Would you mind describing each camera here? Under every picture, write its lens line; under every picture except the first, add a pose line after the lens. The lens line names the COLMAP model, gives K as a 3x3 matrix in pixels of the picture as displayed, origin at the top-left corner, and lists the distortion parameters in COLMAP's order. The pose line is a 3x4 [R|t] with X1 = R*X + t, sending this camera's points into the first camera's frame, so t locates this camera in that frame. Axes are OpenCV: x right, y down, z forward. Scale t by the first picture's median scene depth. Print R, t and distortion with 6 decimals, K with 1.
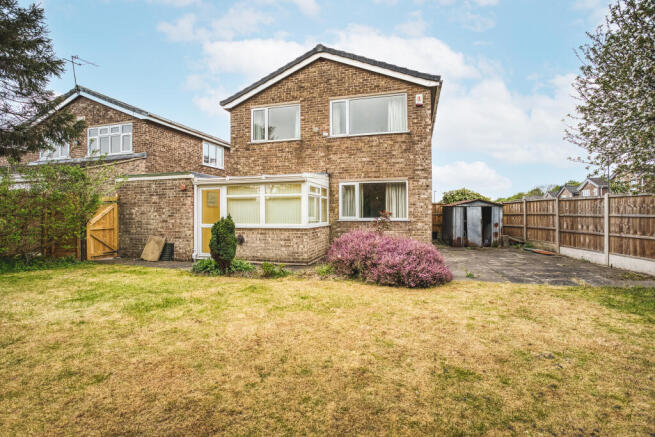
lens RADIAL K [[323.2, 0, 326.0], [0, 323.2, 212.7], [0, 0, 1]] dist [-0.010732, 0.003639]
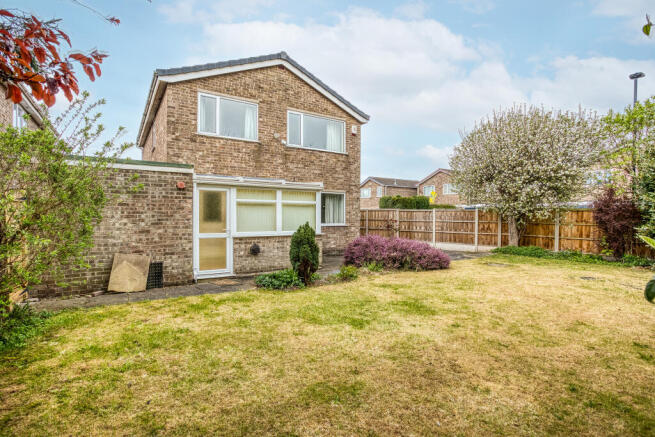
lens RADIAL K [[323.2, 0, 326.8], [0, 323.2, 223.1], [0, 0, 1]] dist [-0.010732, 0.003639]
pose [[0.652649, -0.008889, 0.757609, -0.735195], [-0.003694, 0.999882, 0.014914, -0.003458], [-0.757652, -0.012532, 0.652539, 0.246705]]
